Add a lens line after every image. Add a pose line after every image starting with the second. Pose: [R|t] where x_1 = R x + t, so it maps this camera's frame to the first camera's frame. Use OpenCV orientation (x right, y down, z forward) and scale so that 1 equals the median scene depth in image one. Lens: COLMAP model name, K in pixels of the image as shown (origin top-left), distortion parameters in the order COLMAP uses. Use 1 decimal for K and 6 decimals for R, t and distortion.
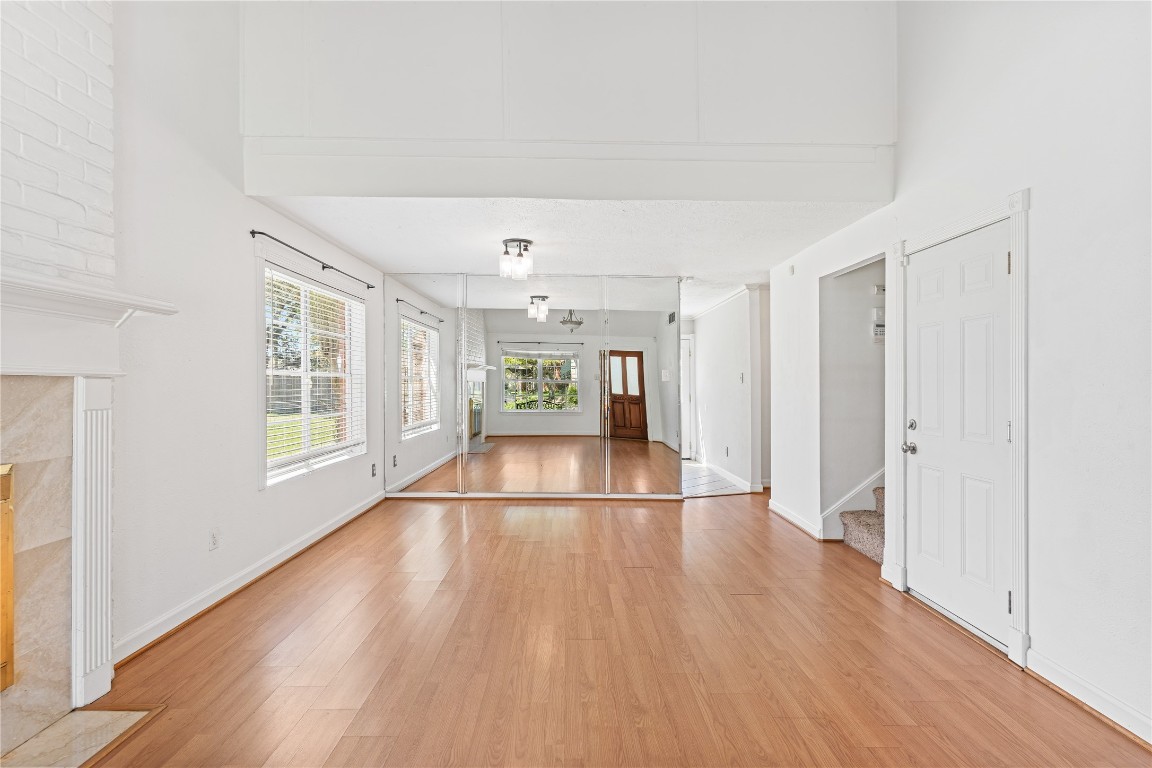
lens RADIAL K [[546.7, 0, 576.0], [0, 546.7, 384.0], [0, 0, 1]] dist [0.006104, 0.001062]
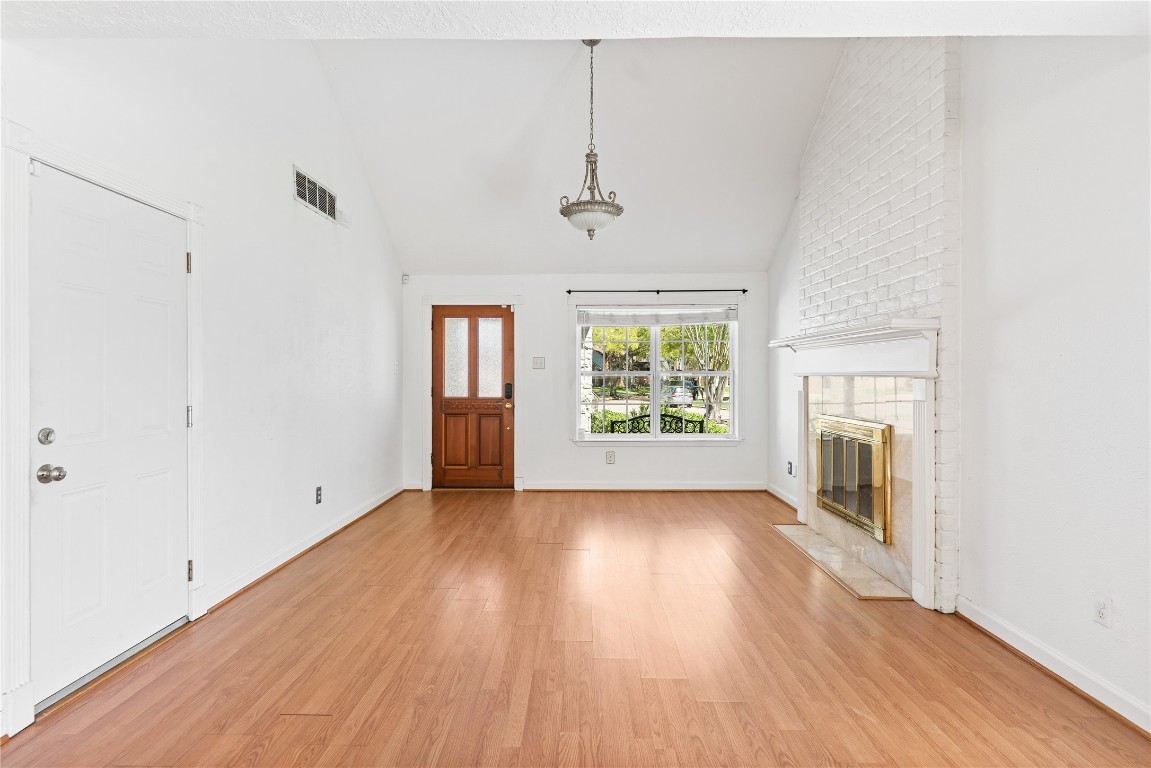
lens RADIAL K [[569.2, 0, 580.3], [0, 569.2, 378.4], [0, 0, 1]] dist [0.003172, 0.000435]
pose [[-0.999758, -0.012407, 0.018149, -0.004722], [-0.012301, 0.999907, 0.005919, -0.003854], [-0.018221, 0.005695, -0.999818, 1.009379]]
